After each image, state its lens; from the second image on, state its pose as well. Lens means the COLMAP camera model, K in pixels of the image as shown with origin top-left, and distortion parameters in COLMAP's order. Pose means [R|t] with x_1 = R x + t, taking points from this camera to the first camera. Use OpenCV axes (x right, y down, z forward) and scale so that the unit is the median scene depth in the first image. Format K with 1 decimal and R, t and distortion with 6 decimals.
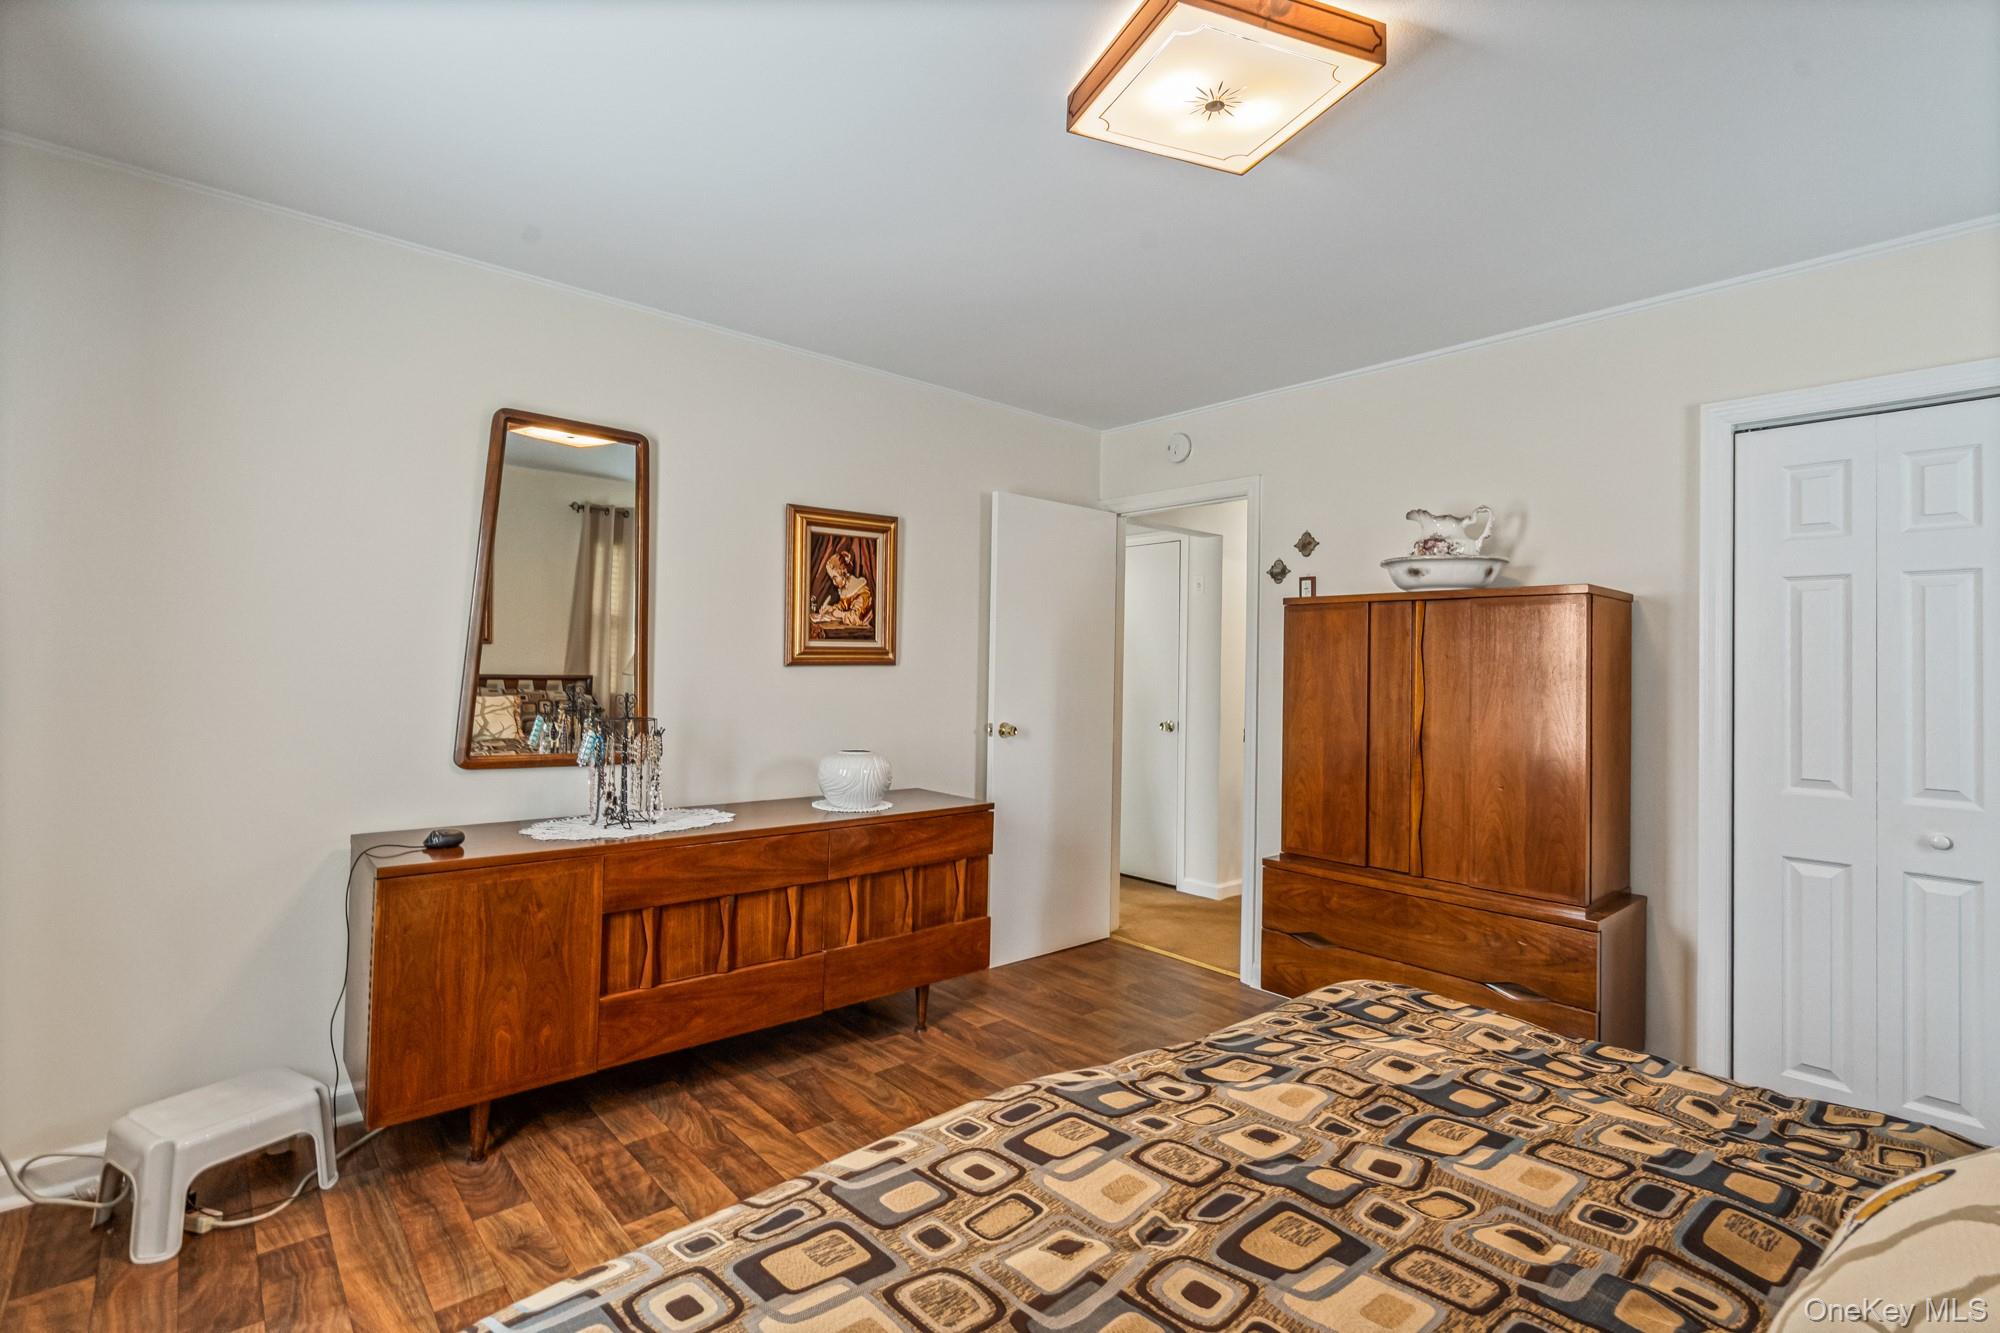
lens RADIAL K [[925.0, 0, 989.3], [0, 925.0, 645.6], [0, 0, 1]] dist [-0.003343, -0.000014]
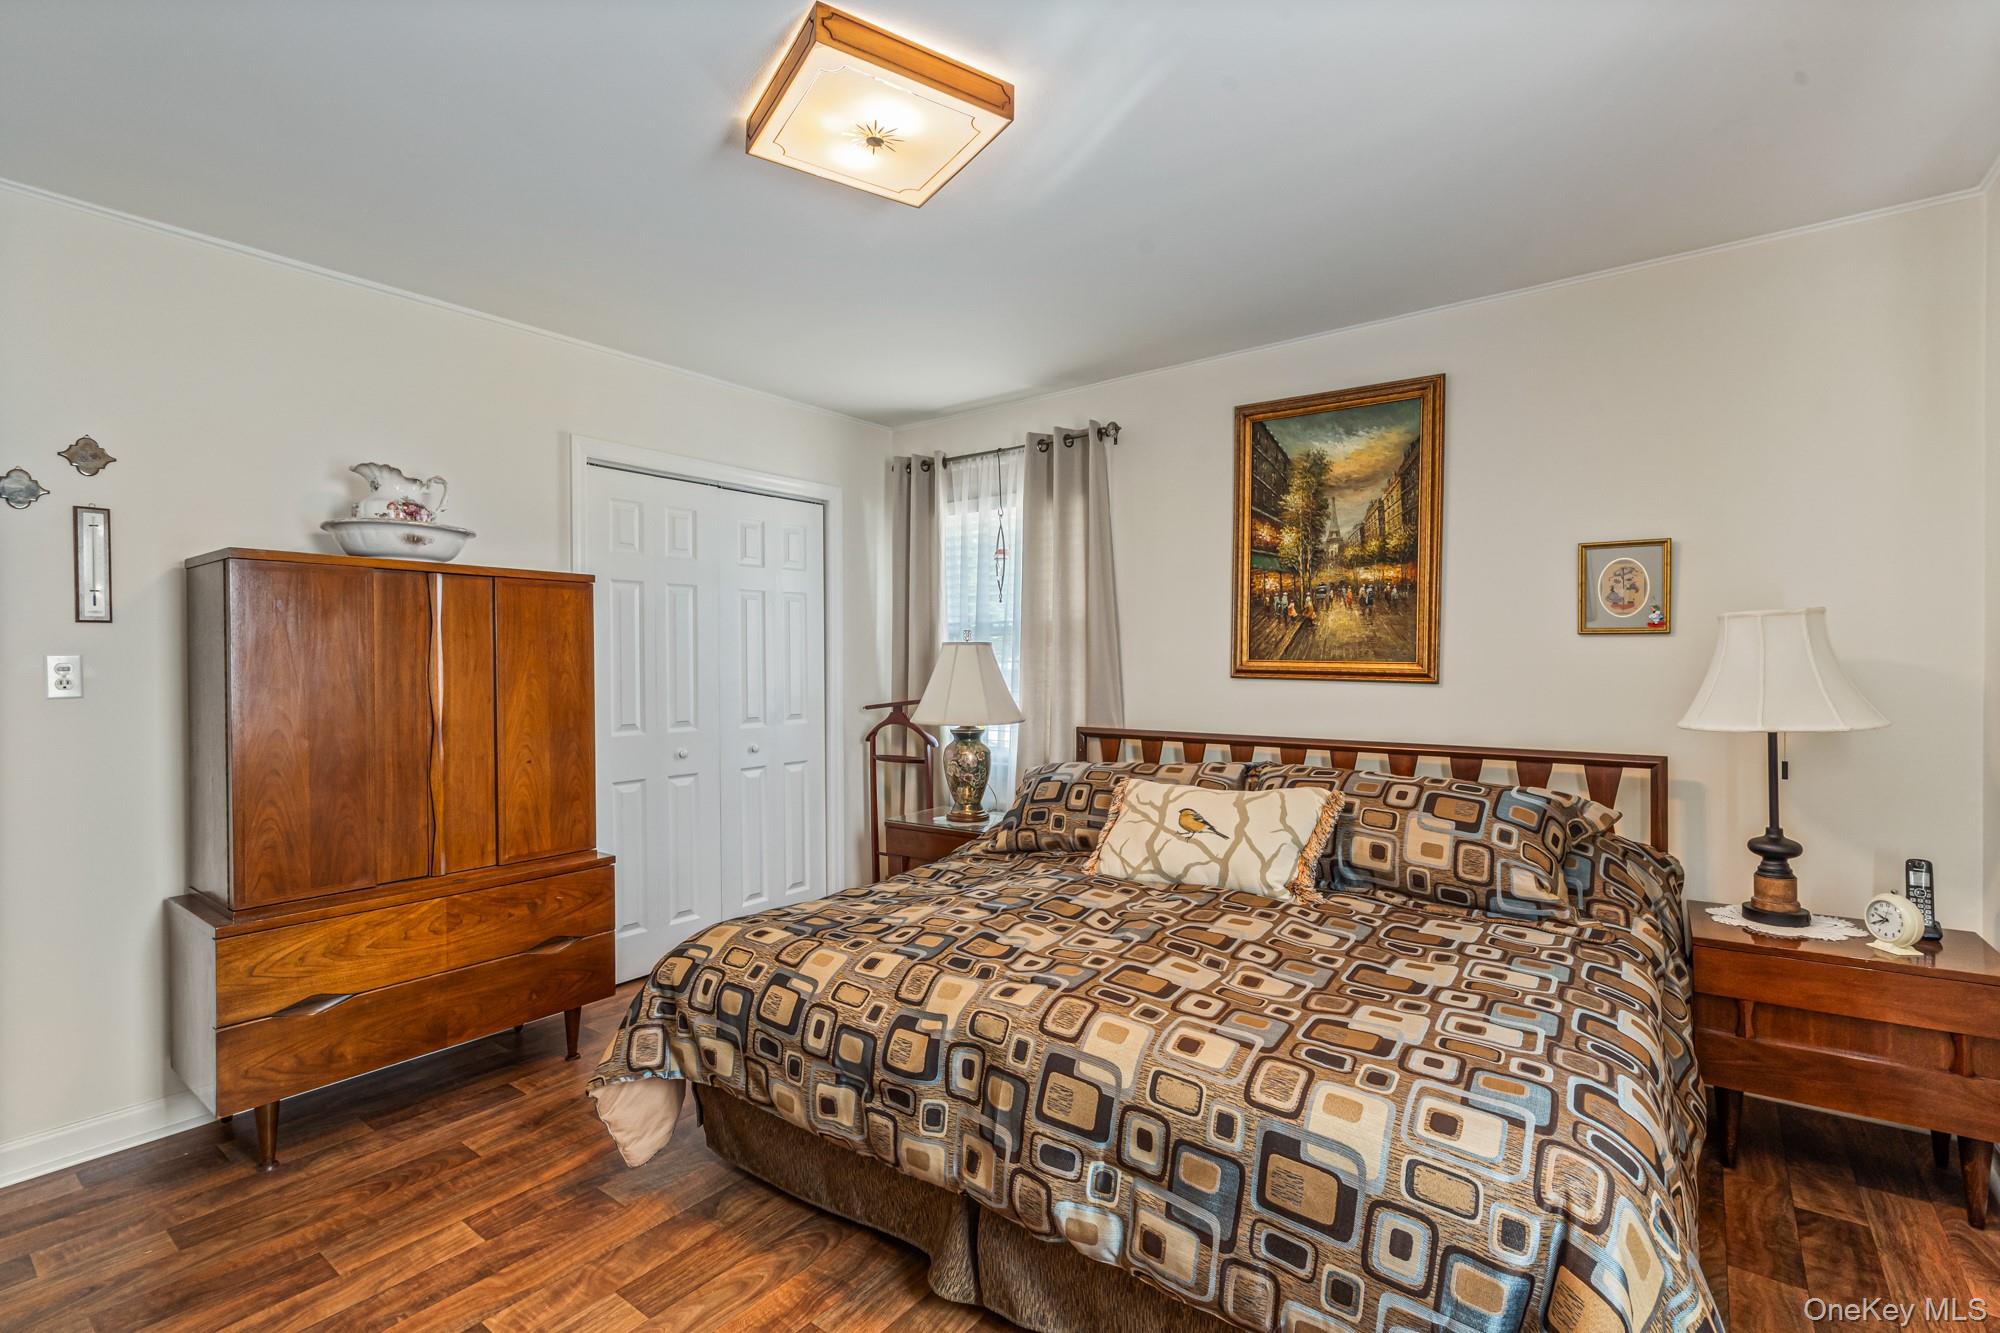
lens RADIAL K [[925.0, 0, 991.9], [0, 925.0, 670.1], [0, 0, 1]] dist [-0.003343, -0.000014]
pose [[-0.201460, -0.030426, 0.979024, -0.548375], [-0.024563, 0.999360, 0.026003, 0.009862], [-0.979189, -0.018809, -0.202078, 0.667739]]
